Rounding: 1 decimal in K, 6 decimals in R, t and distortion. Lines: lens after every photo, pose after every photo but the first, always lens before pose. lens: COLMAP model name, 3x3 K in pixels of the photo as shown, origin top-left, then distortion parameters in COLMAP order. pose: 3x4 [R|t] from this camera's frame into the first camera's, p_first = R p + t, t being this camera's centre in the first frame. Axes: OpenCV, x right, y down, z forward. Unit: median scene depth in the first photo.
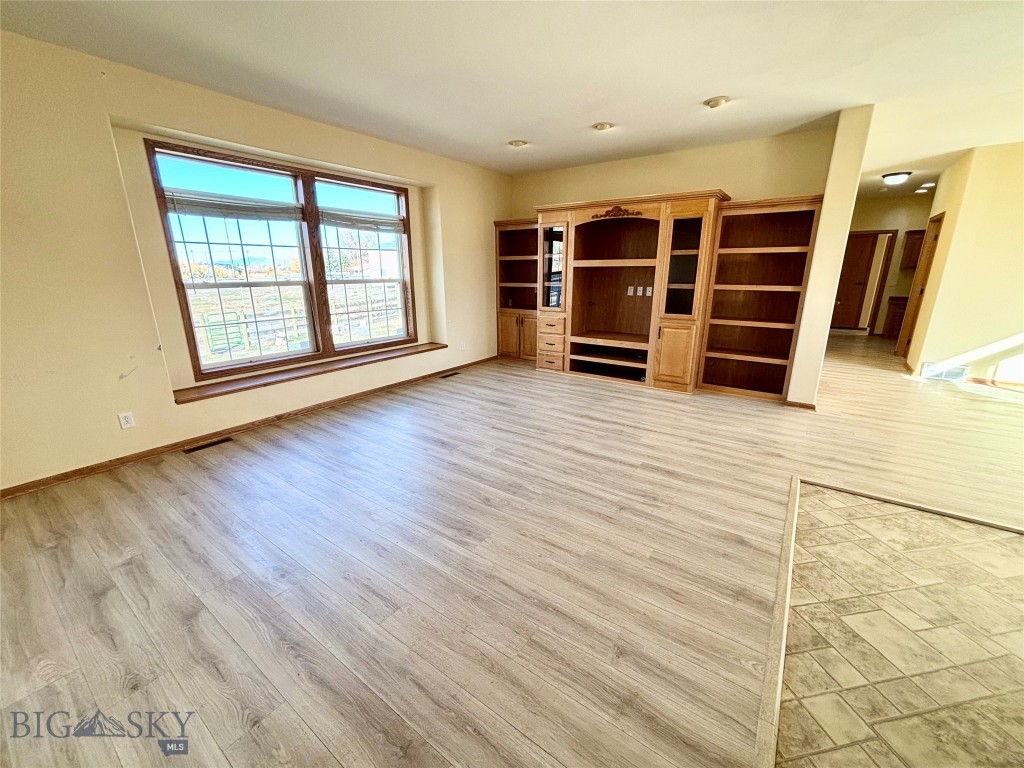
lens RADIAL K [[412.0, 0, 512.2], [0, 412.0, 386.4], [0, 0, 1]] dist [-0.002002, 0.001239]
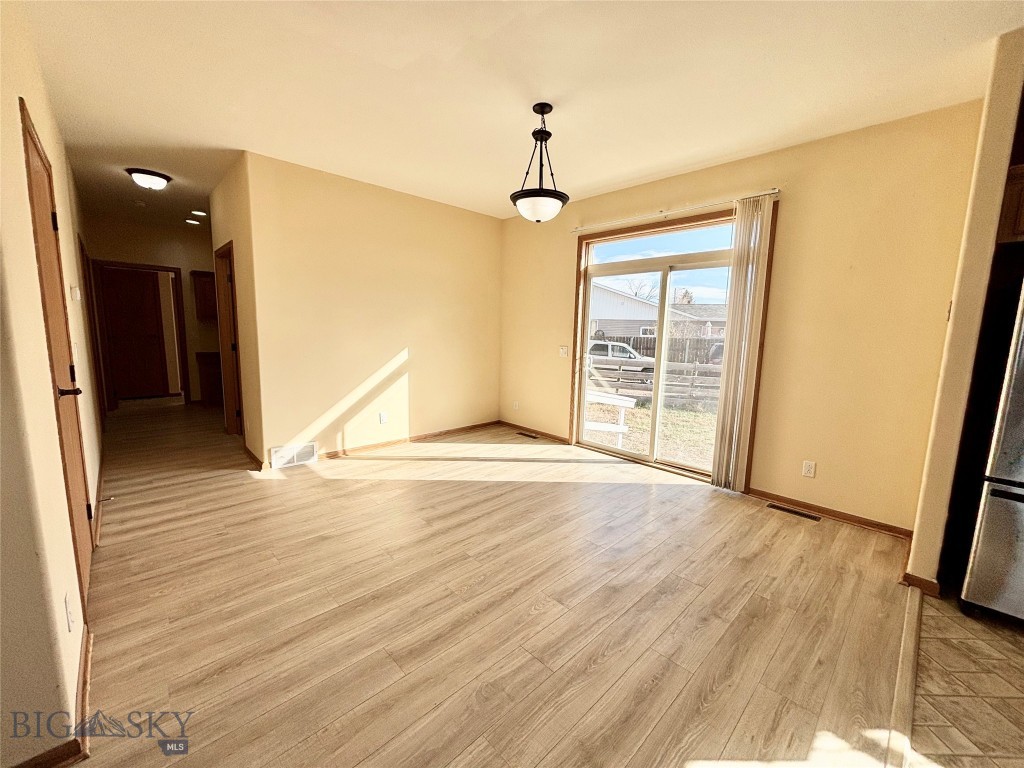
lens RADIAL K [[412.0, 0, 504.0], [0, 412.0, 382.3], [0, 0, 1]] dist [-0.002002, 0.001239]
pose [[0.196199, -0.121023, 0.973067, 0.365649], [0.248145, 0.966181, 0.070133, -0.104803], [-0.948646, 0.227701, 0.219595, 0.395211]]
